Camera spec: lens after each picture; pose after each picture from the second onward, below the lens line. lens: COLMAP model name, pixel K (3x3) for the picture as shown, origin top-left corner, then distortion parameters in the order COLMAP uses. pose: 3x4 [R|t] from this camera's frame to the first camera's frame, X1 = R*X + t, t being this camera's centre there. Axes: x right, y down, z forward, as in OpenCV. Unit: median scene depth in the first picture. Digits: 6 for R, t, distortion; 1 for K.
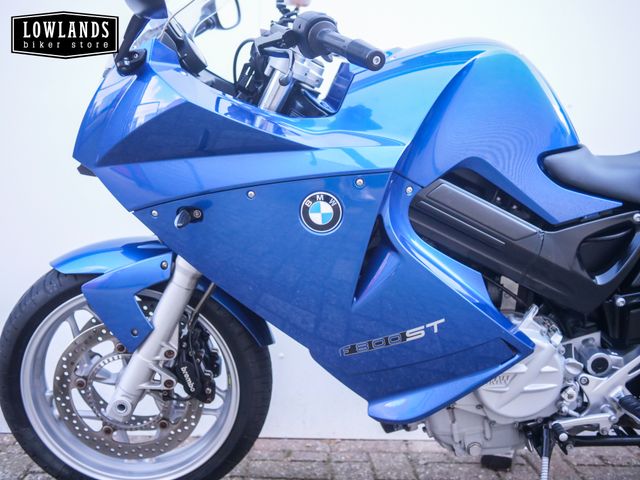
lens RADIAL K [[735.4, 0, 321.9], [0, 735.4, 238.2], [0, 0, 1]] dist [-0.006138, 0.000000]
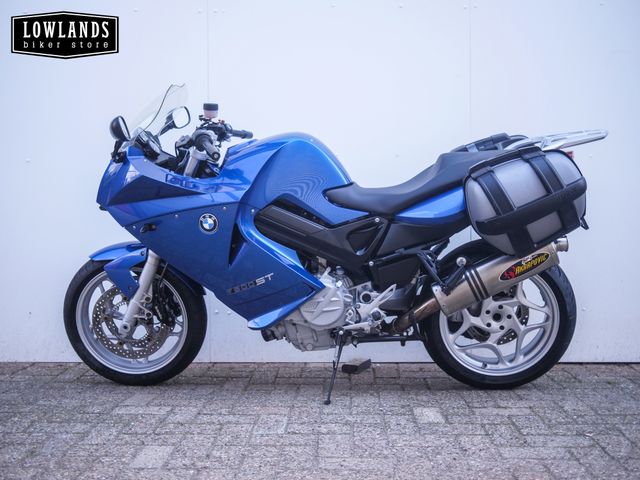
lens RADIAL K [[735.4, 0, 321.7], [0, 735.4, 243.4], [0, 0, 1]] dist [-0.006138, 0.000000]
pose [[0.995385, -0.038636, -0.087842, 0.447731], [0.036033, 0.998869, -0.031032, 0.088473], [0.088942, 0.027723, 0.995651, -0.952056]]
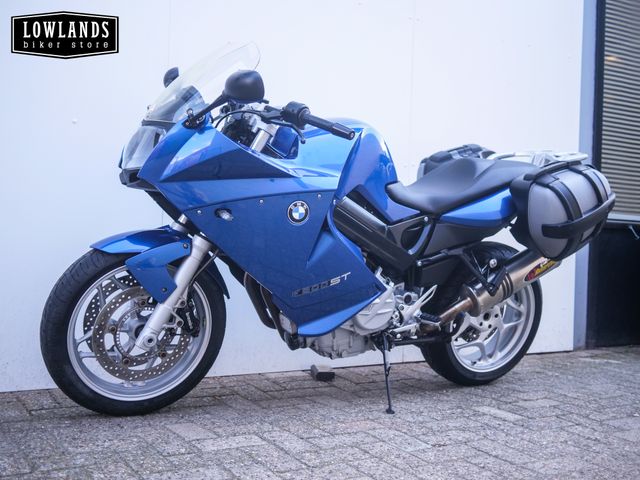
lens RADIAL K [[735.4, 0, 319.4], [0, 735.4, 241.8], [0, 0, 1]] dist [-0.006138, 0.000000]
pose [[0.873434, -0.004063, 0.486926, -0.734211], [0.018381, 0.999528, -0.024631, 0.072265], [-0.486596, 0.030464, 0.873096, -0.523756]]
